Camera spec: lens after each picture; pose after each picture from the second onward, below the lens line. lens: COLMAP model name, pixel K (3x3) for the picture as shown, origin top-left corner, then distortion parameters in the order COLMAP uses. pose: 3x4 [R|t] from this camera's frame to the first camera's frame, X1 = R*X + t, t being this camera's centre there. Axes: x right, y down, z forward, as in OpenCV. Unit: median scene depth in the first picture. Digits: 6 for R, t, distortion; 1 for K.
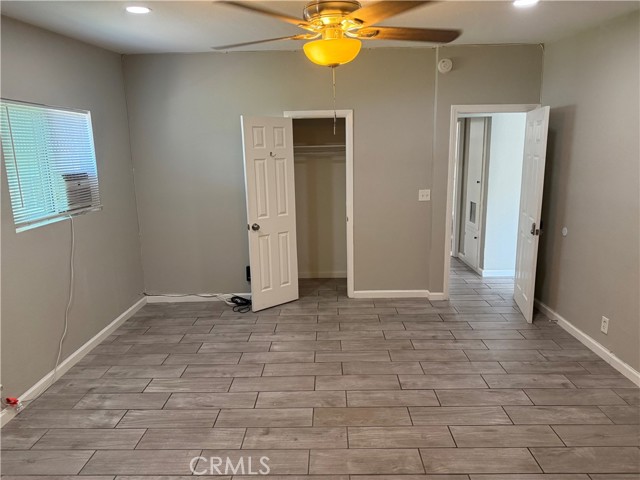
lens RADIAL K [[449.3, 0, 320.1], [0, 449.3, 239.6], [0, 0, 1]] dist [0.018621, -0.027057]
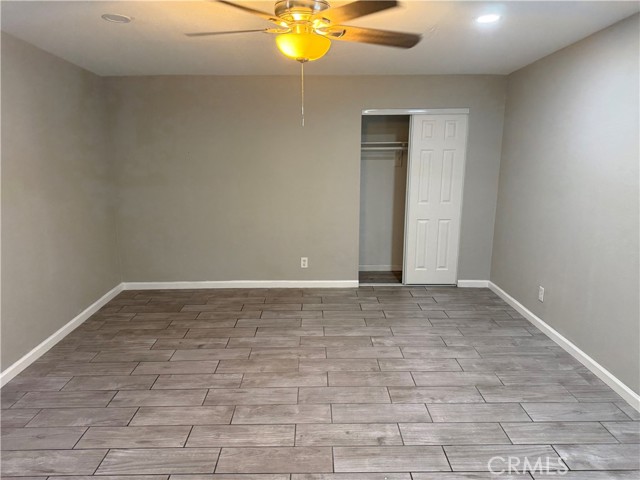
lens RADIAL K [[449.3, 0, 320.6], [0, 449.3, 240.2], [0, 0, 1]] dist [0.018621, -0.027057]
pose [[-0.999298, 0.024224, -0.028595, 0.023491], [0.010747, 0.916202, 0.400573, -0.342294], [0.035902, 0.399984, -0.915819, 1.724125]]
